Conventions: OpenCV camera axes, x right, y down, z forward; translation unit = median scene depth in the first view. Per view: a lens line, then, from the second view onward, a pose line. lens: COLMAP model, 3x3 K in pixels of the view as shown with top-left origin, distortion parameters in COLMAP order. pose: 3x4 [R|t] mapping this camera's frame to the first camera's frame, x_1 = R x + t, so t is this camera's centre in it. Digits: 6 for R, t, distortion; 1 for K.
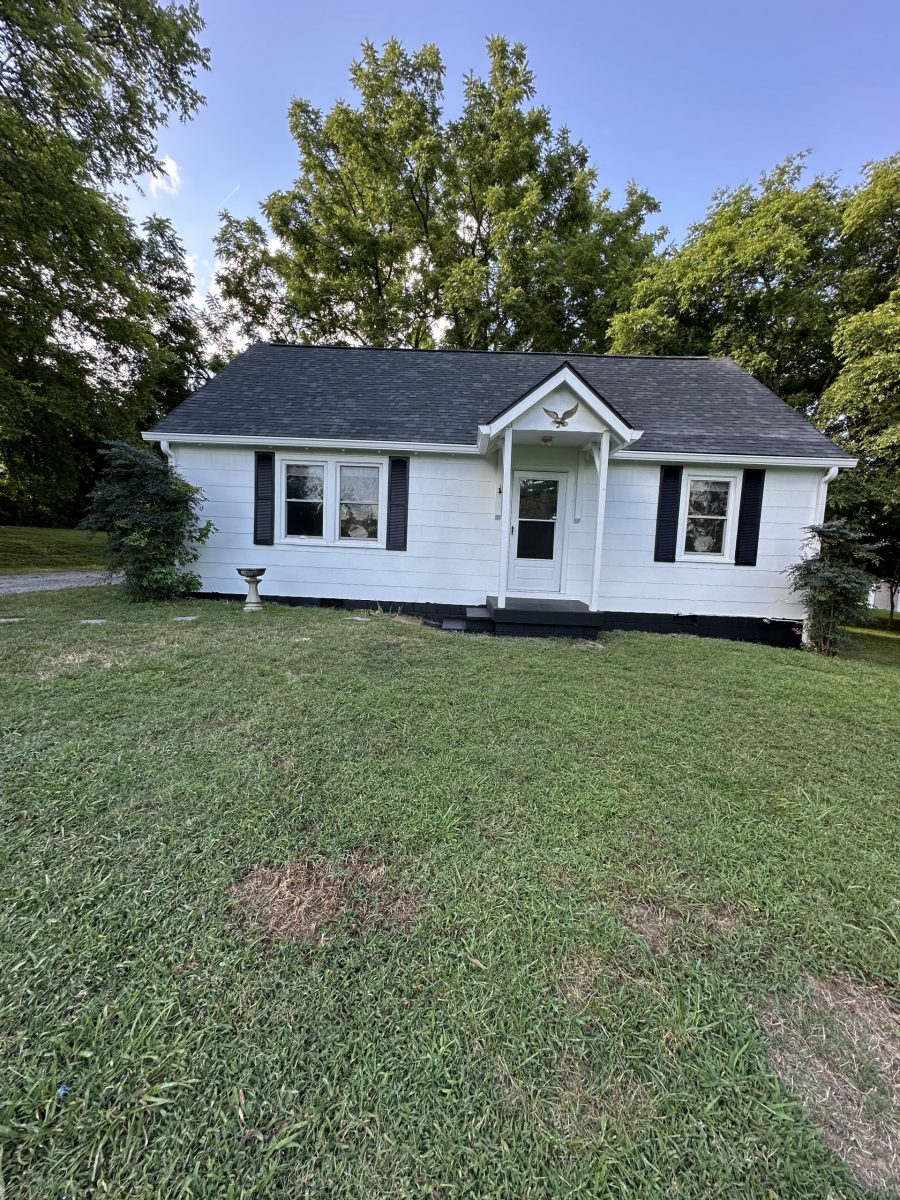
lens RADIAL K [[494.4, 0, 465.8], [0, 494.4, 603.7], [0, 0, 1]] dist [-0.015902, -0.000164]
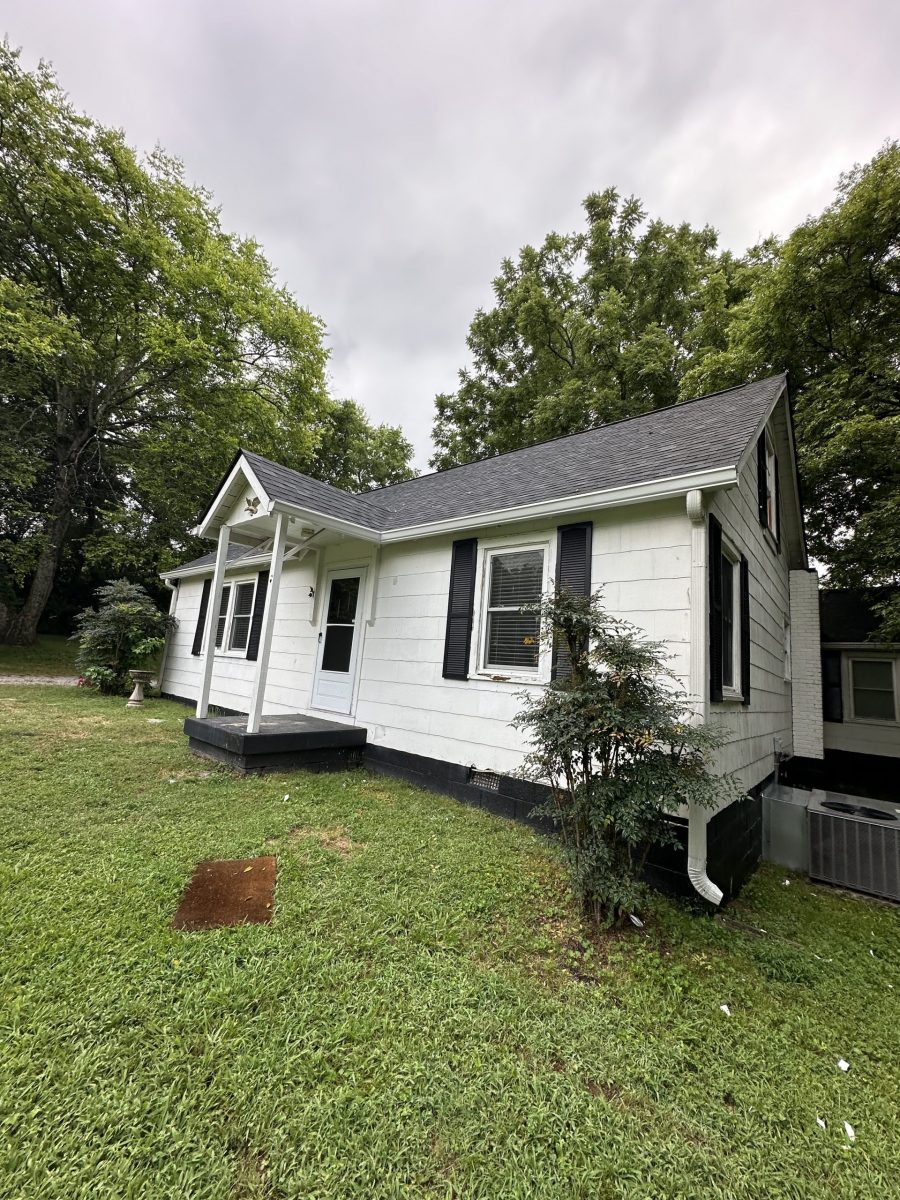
lens RADIAL K [[494.4, 0, 465.8], [0, 494.4, 603.7], [0, 0, 1]] dist [-0.015902, -0.000164]
pose [[0.789997, -0.071970, -0.608871, 0.819843], [-0.106700, 0.961794, -0.252127, -0.017125], [0.603754, 0.264146, 0.752135, 0.489468]]
